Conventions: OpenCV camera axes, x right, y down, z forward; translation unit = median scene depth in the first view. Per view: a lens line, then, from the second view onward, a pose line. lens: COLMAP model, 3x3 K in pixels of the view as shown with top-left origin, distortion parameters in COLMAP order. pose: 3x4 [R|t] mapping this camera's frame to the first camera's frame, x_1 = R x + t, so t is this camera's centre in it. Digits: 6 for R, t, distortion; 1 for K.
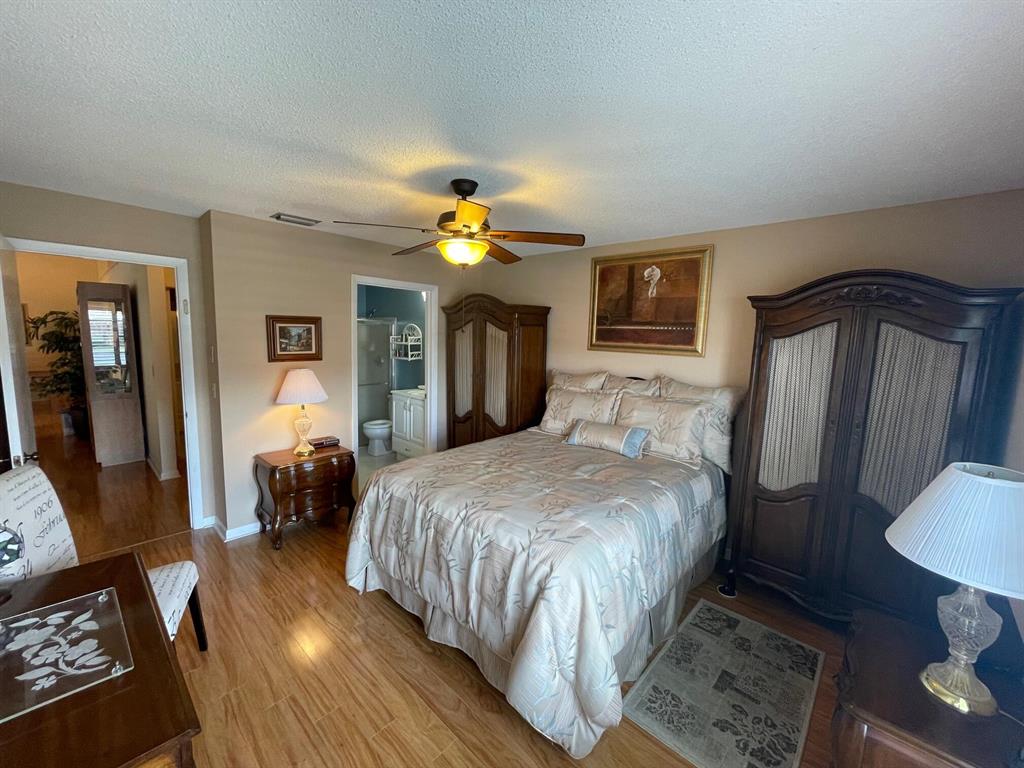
lens RADIAL K [[414.7, 0, 511.4], [0, 414.7, 382.7], [0, 0, 1]] dist [-0.004691, 0.000503]
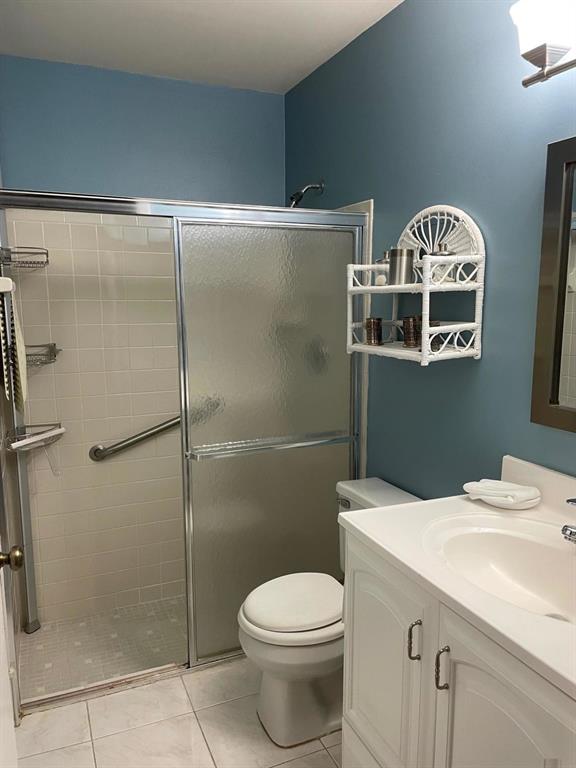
lens RADIAL K [[576.5, 0, 288.0], [0, 576.5, 384.0], [0, 0, 1]] dist [0.076873, -0.000707]
pose [[0.920691, 0.028477, -0.389252, -0.189132], [-0.018116, 0.999378, 0.030265, -0.049223], [0.389871, -0.020813, 0.920634, 0.669797]]
